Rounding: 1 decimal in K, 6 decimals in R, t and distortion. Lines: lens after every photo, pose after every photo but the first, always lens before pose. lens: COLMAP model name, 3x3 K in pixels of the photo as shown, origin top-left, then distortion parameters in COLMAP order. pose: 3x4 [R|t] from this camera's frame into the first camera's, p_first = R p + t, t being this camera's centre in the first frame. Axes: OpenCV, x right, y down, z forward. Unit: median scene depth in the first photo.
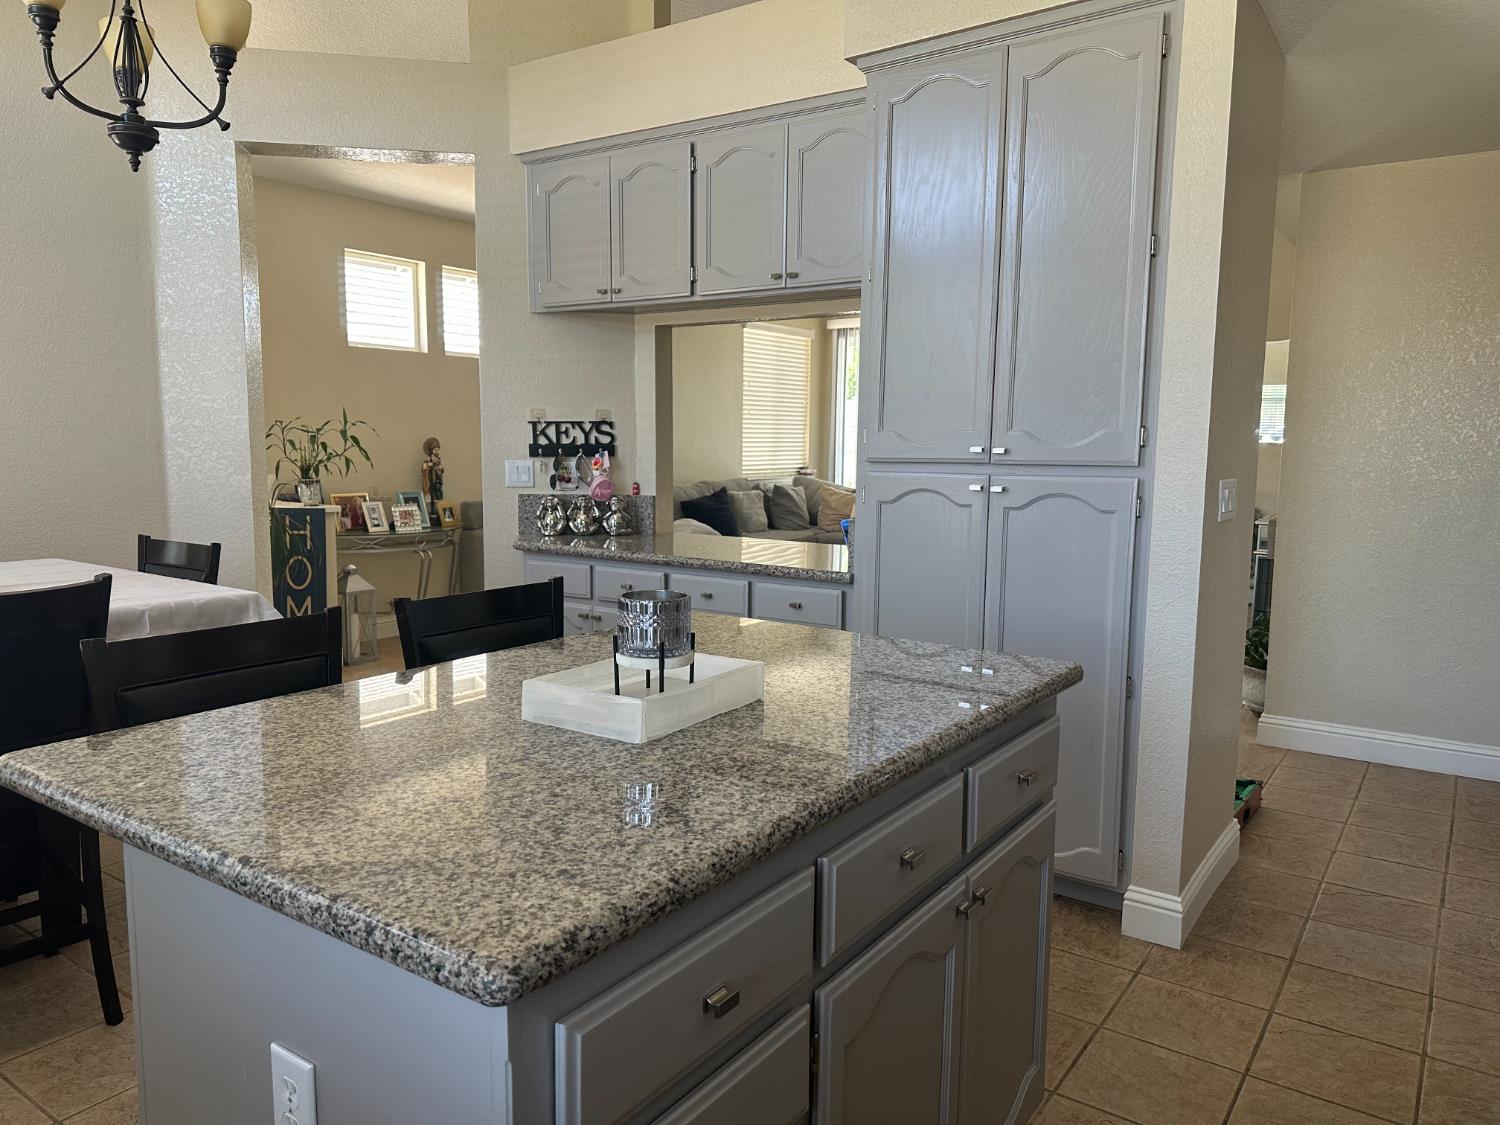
lens RADIAL K [[1045.9, 0, 750.3], [0, 1045.9, 563.6], [0, 0, 1]] dist [0.041335, -0.063022]
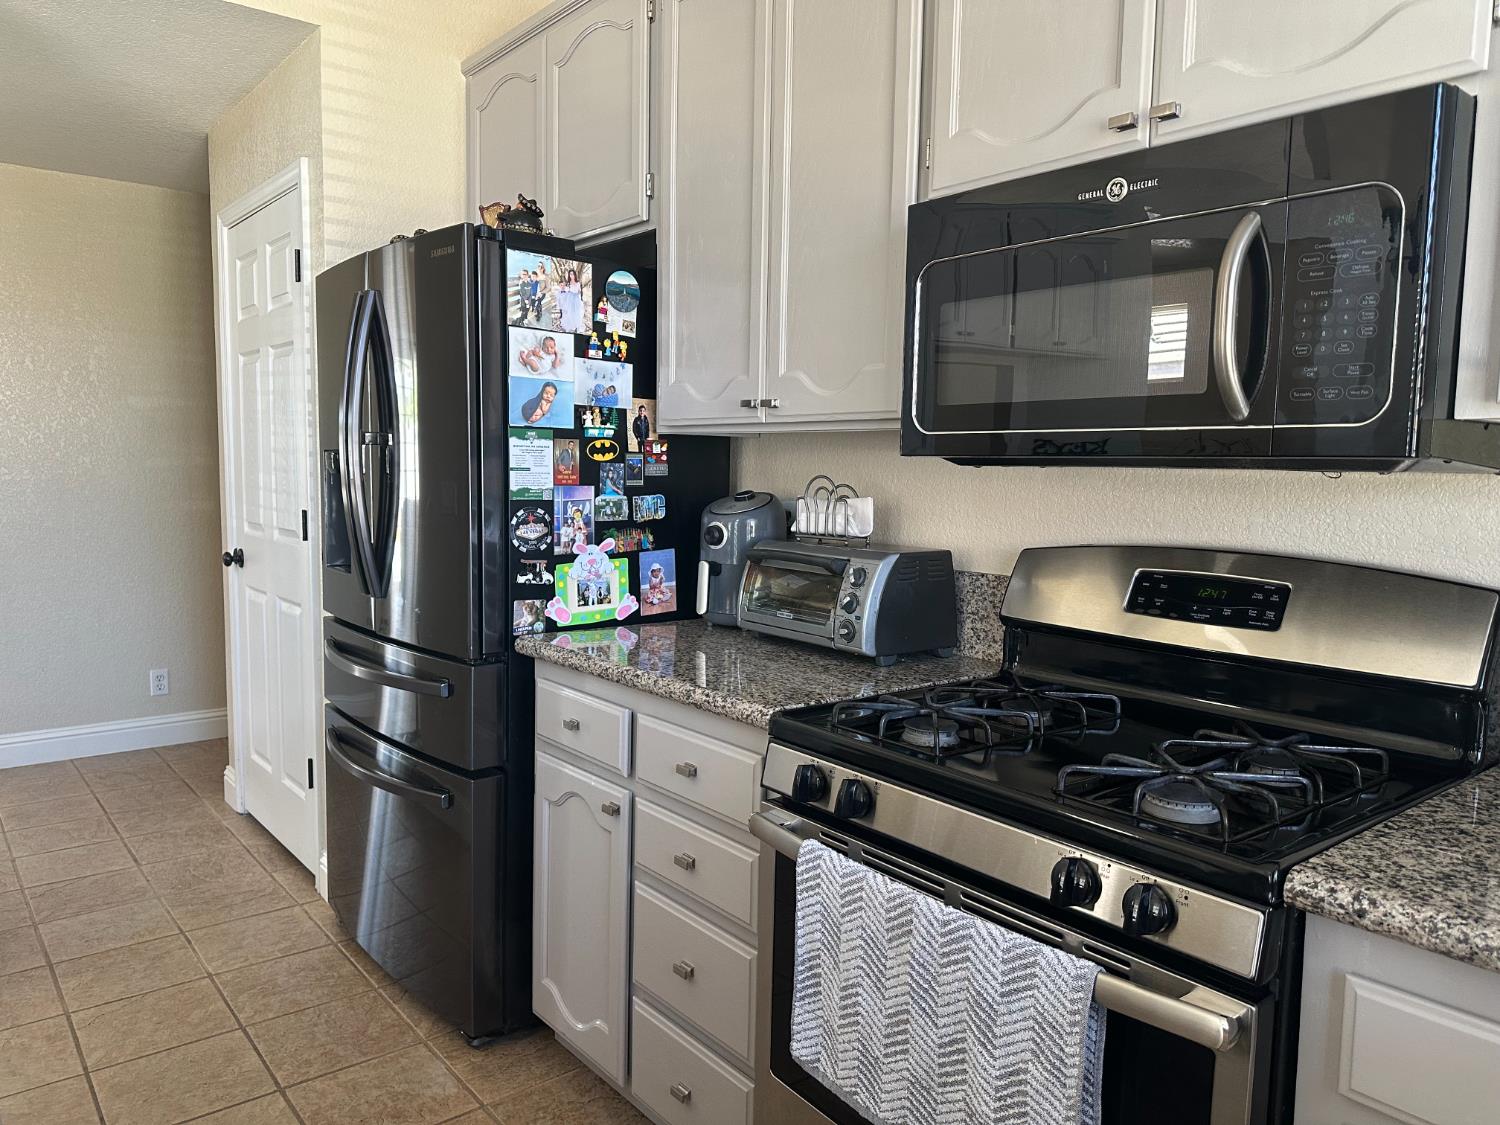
lens RADIAL K [[1045.9, 0, 743.9], [0, 1045.9, 560.0], [0, 0, 1]] dist [0.041335, -0.063022]
pose [[0.270276, -0.101703, 0.957396, -0.238392], [0.106744, 0.991440, 0.075186, -0.006354], [-0.956847, 0.081875, 0.278819, 0.075169]]
